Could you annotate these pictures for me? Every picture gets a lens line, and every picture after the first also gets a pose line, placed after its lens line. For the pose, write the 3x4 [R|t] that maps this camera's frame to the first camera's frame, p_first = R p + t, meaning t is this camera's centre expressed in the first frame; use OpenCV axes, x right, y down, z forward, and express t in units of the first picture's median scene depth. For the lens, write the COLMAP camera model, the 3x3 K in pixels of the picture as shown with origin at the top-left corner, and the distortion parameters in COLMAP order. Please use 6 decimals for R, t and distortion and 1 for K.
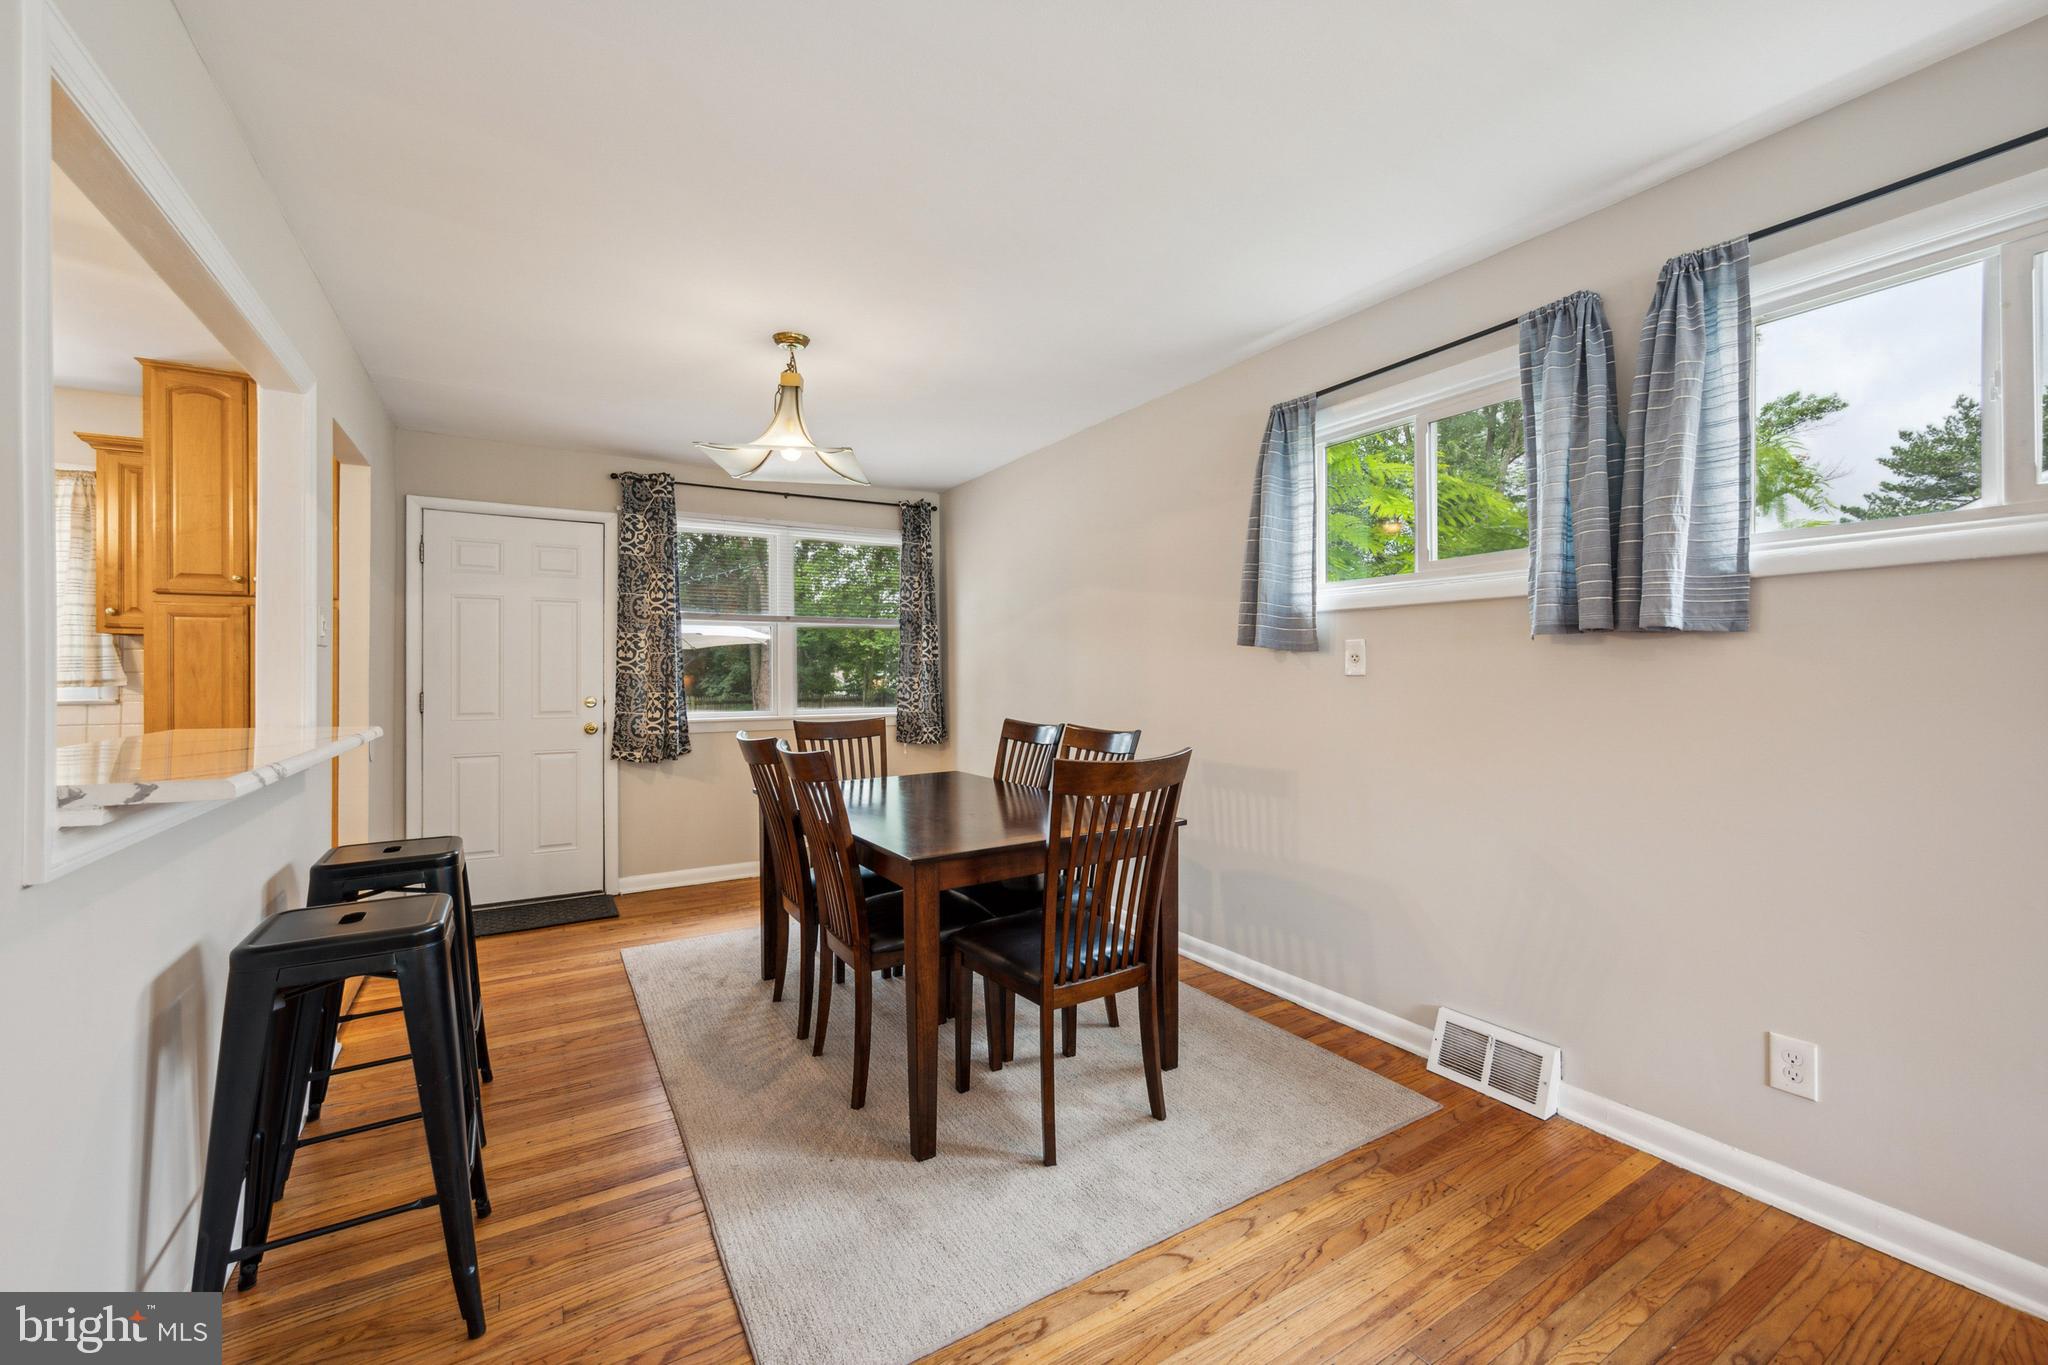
lens RADIAL K [[828.3, 0, 1017.7], [0, 828.3, 671.5], [0, 0, 1]] dist [0.001420, 0.000120]
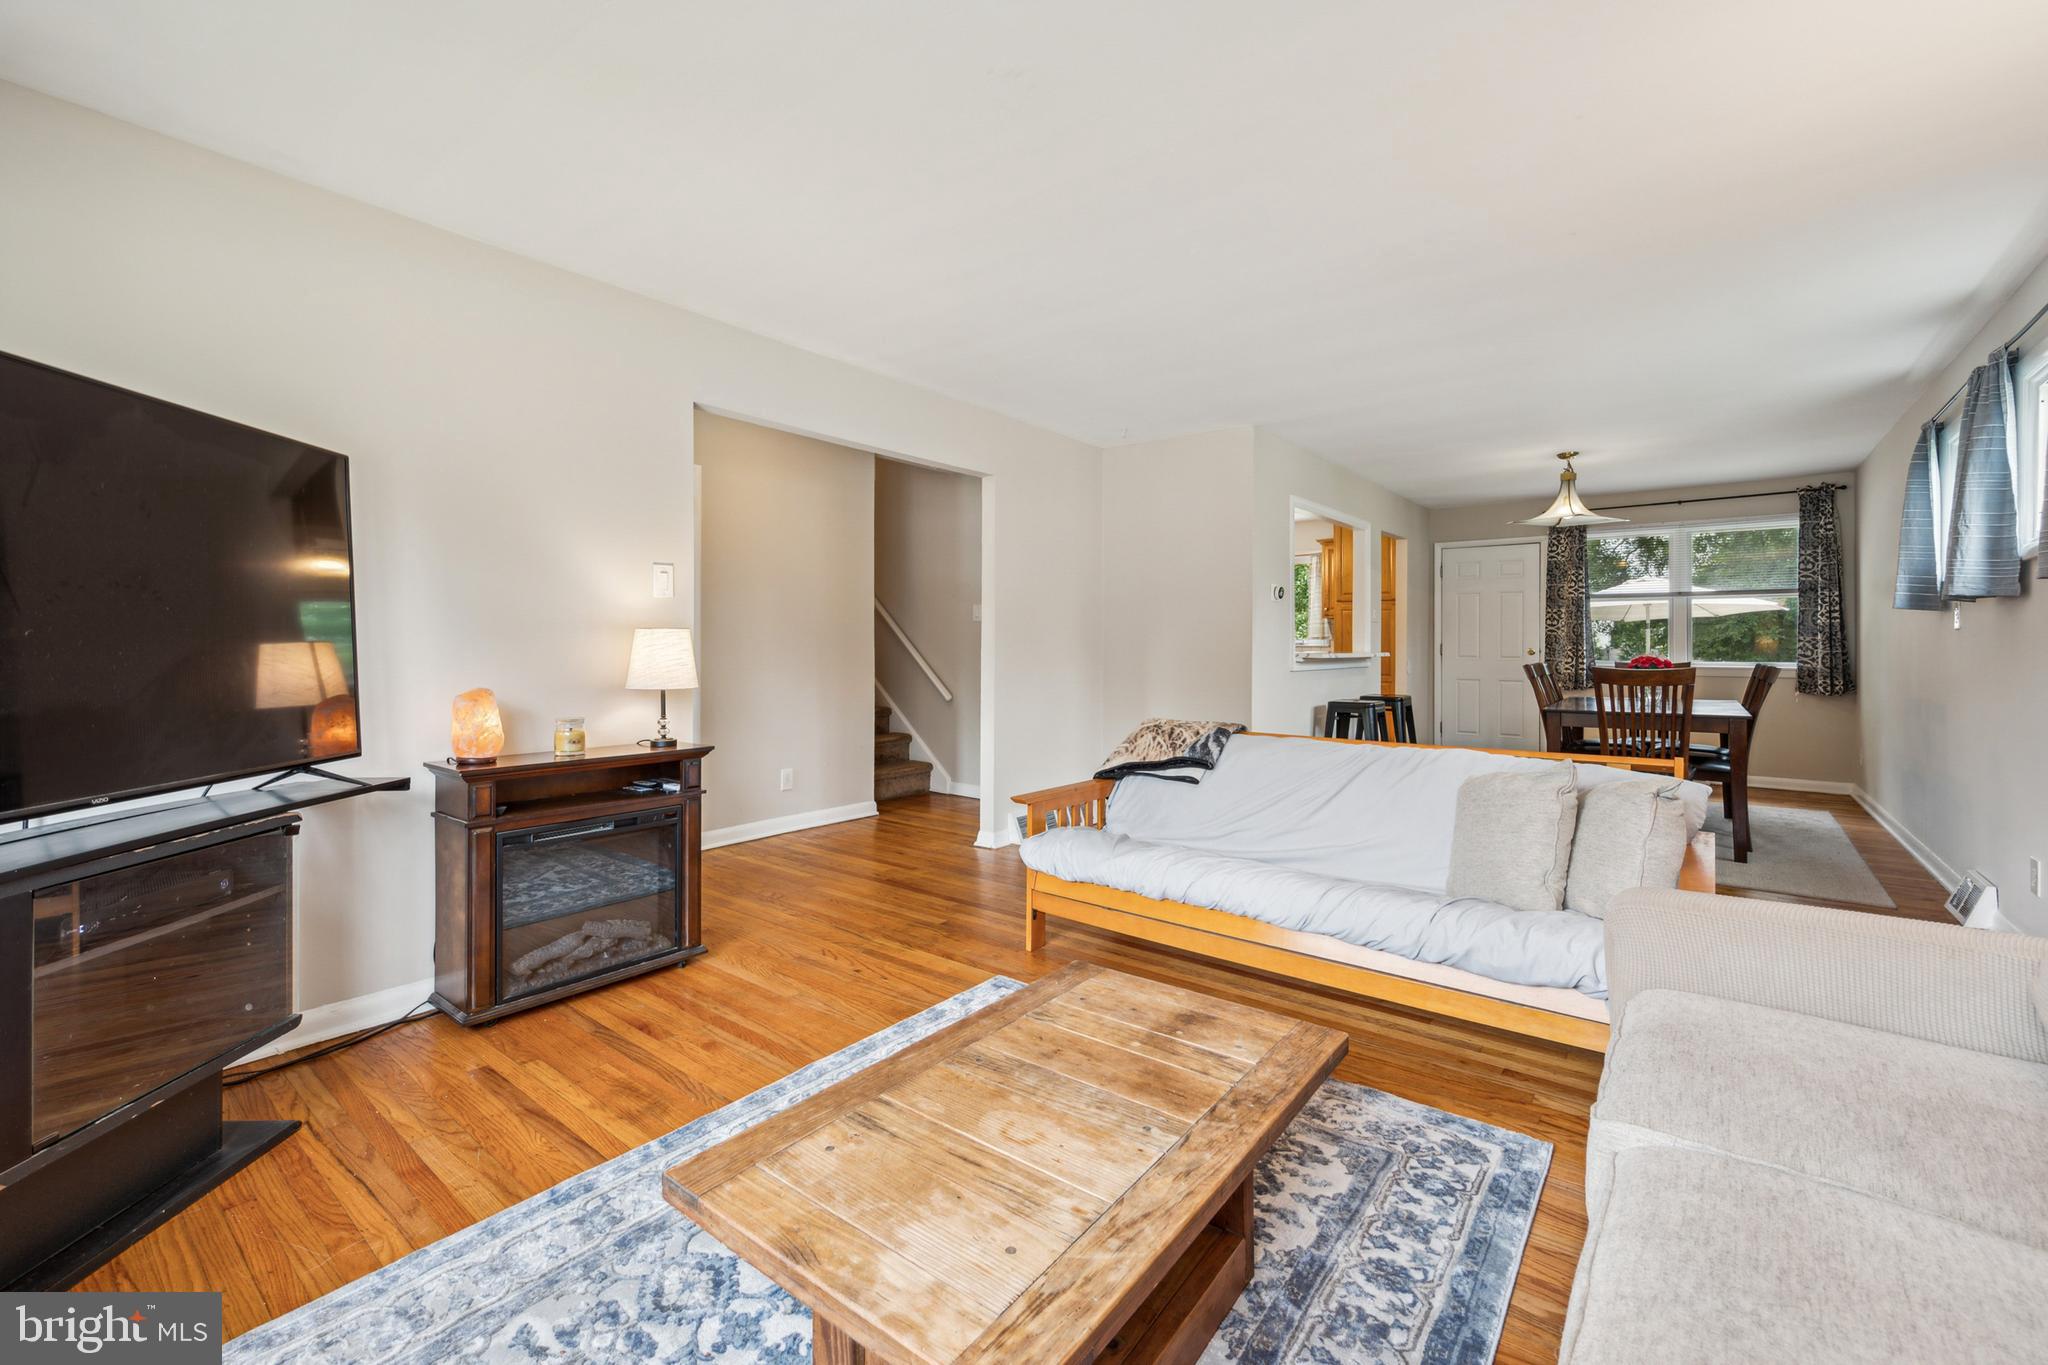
lens RADIAL K [[828.3, 0, 1028.6], [0, 828.3, 652.5], [0, 0, 1]] dist [0.001420, 0.000120]
pose [[0.350097, 0.012641, -0.936628, 1.002854], [0.002181, 0.999895, 0.014310, 0.018079], [0.936711, -0.007053, 0.350033, -0.763026]]
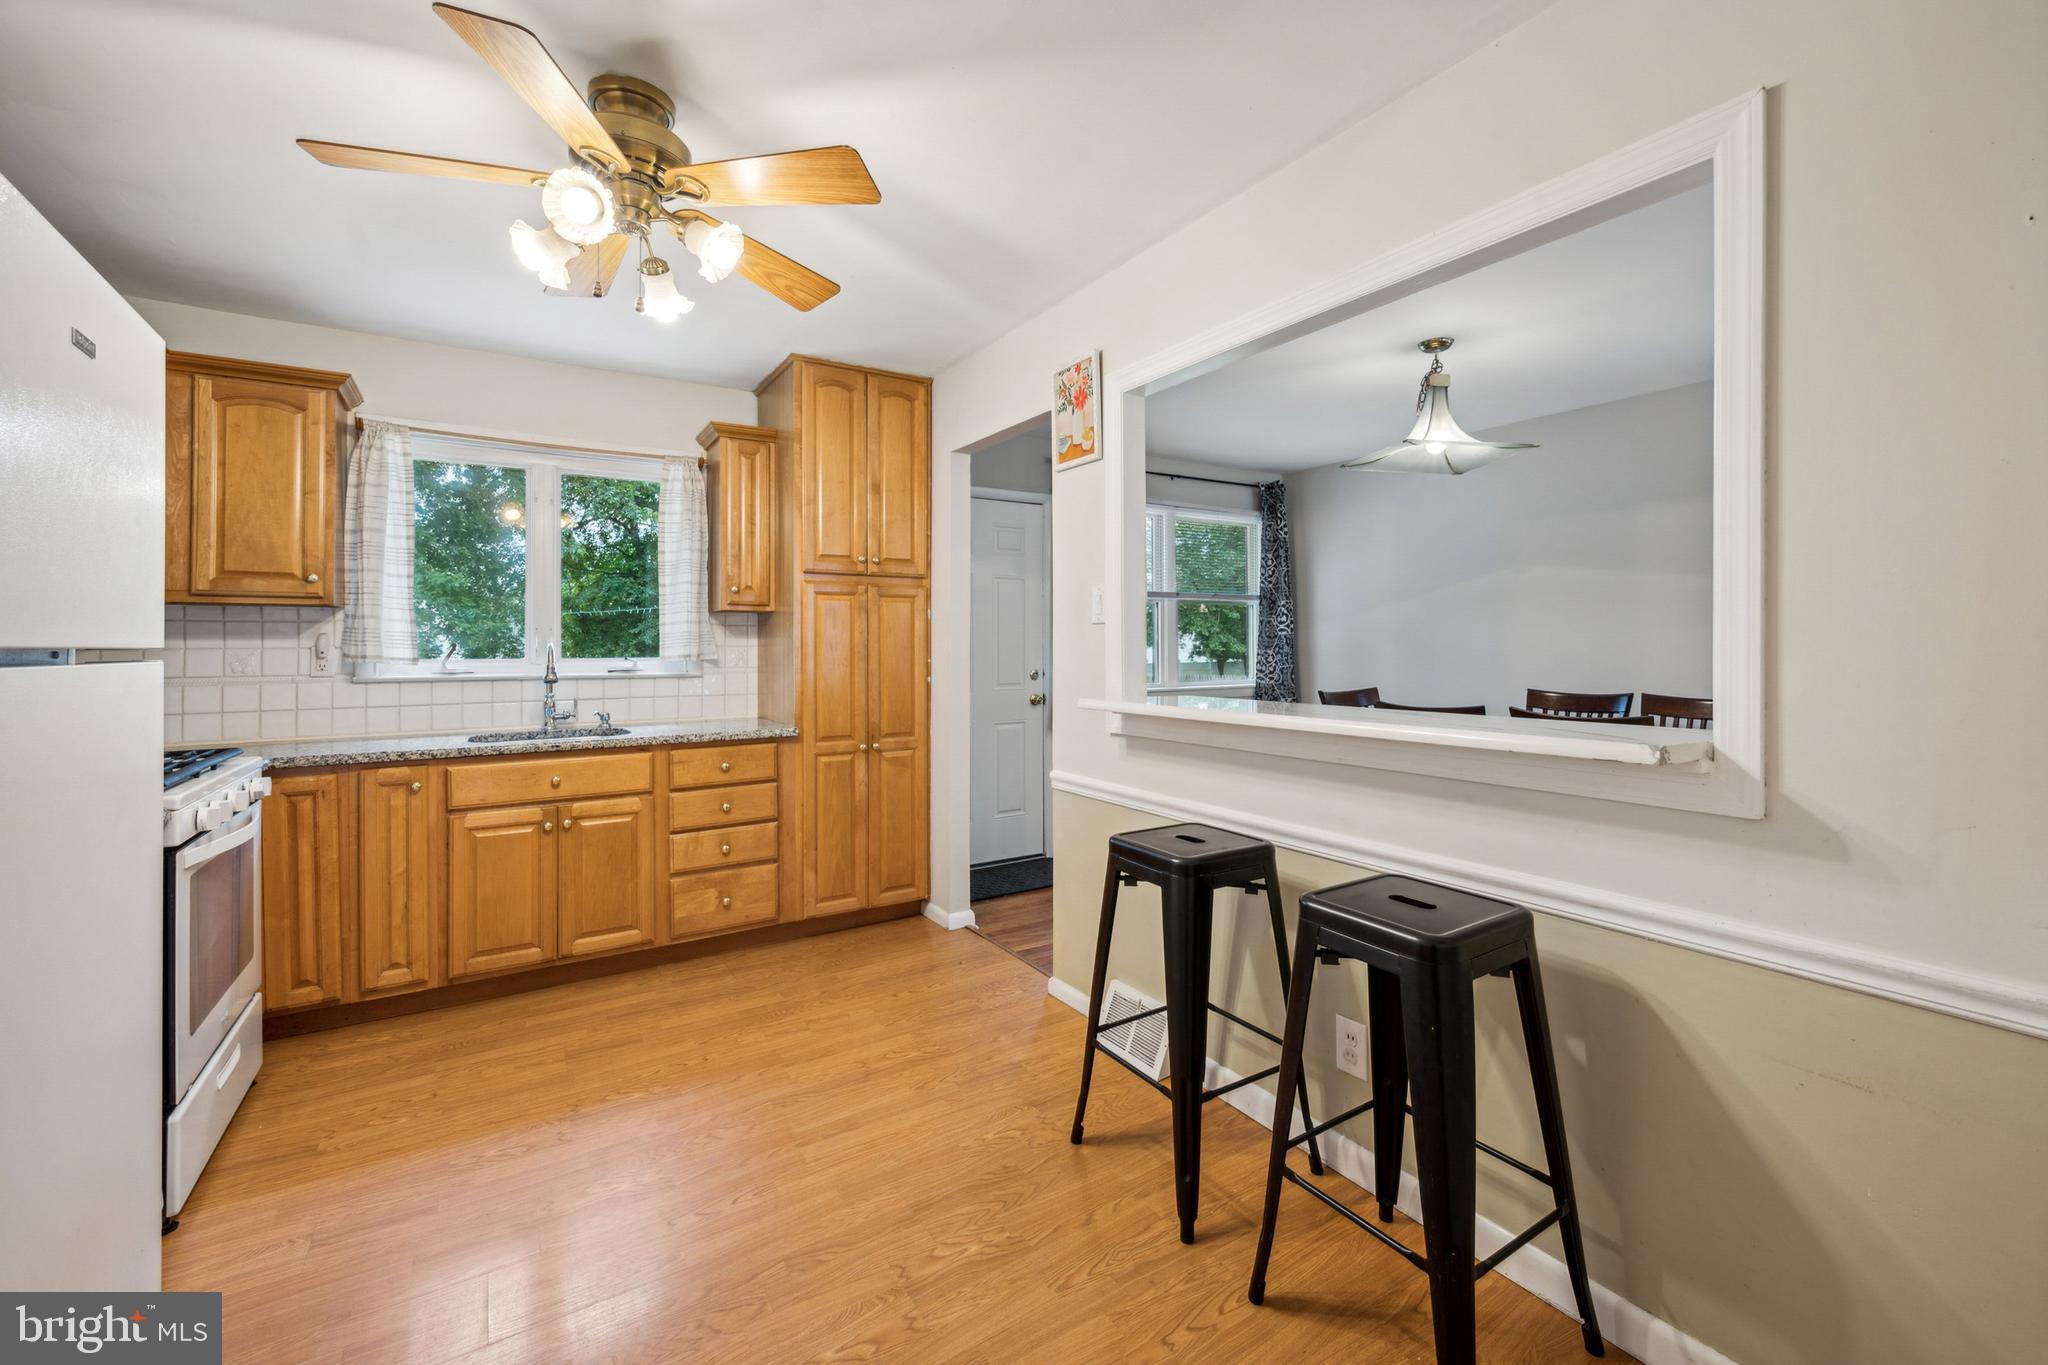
lens RADIAL K [[828.3, 0, 1026.0], [0, 828.3, 639.9], [0, 0, 1]] dist [0.001420, 0.000120]
pose [[0.999637, -0.000992, 0.026914, -0.795920], [0.001026, 0.999999, -0.001228, -0.006960], [-0.026913, 0.001255, 0.999637, -0.076421]]
